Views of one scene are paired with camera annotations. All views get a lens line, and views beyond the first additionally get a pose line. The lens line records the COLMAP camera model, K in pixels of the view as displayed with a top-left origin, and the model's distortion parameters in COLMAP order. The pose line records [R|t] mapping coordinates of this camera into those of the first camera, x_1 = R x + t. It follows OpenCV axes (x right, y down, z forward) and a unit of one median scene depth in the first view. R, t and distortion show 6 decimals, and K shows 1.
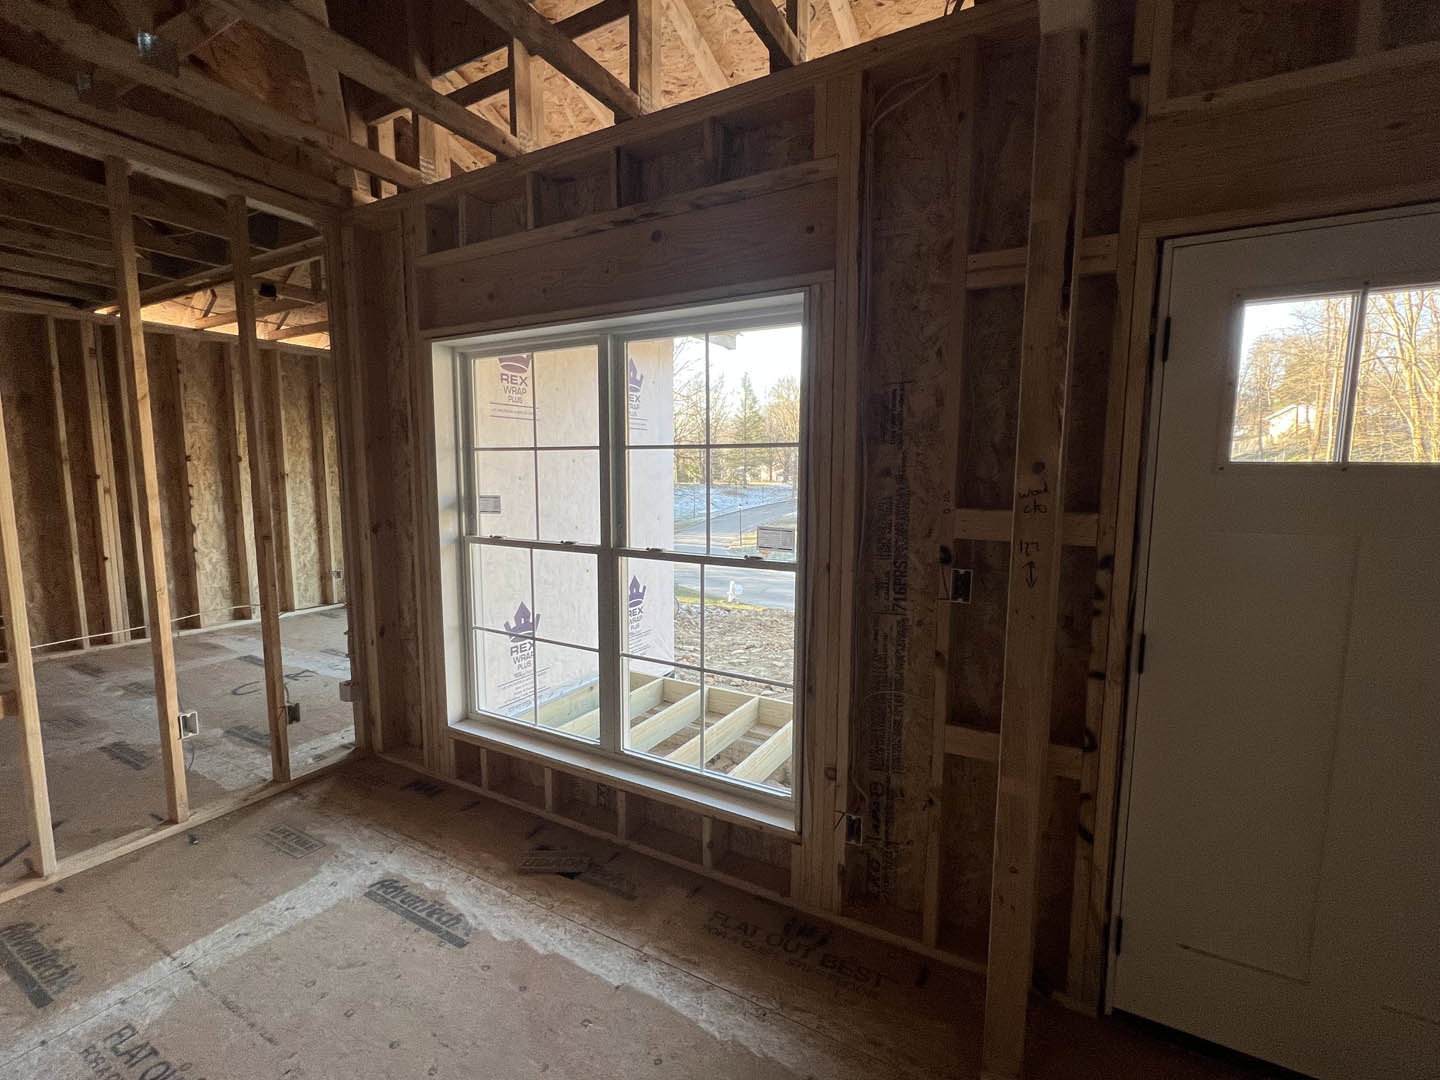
lens RADIAL K [[649.0, 0, 720.0], [0, 649.0, 540.0], [0, 0, 1]] dist [-0.002180, 0.000348]
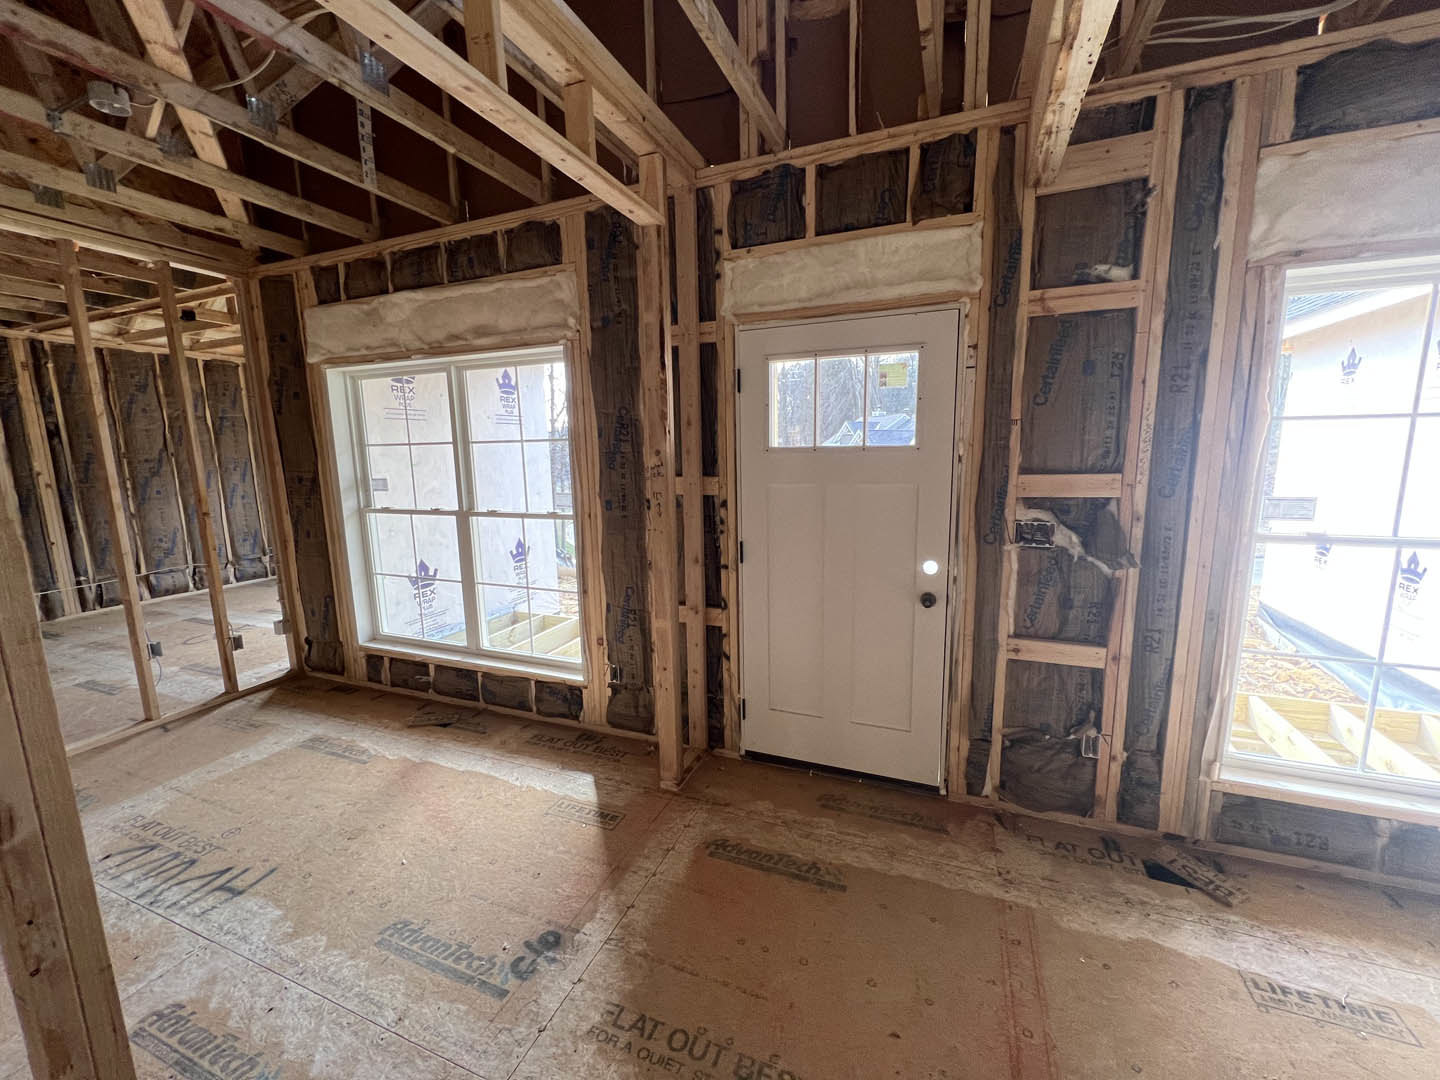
lens RADIAL K [[577.4, 0, 720.0], [0, 577.4, 540.0], [0, 0, 1]] dist [-0.001591, 0.000103]
pose [[0.991184, -0.043214, 0.125246, 0.233149], [0.037536, 0.998173, 0.047342, 0.036097], [-0.127063, -0.042223, 0.990996, -0.366008]]
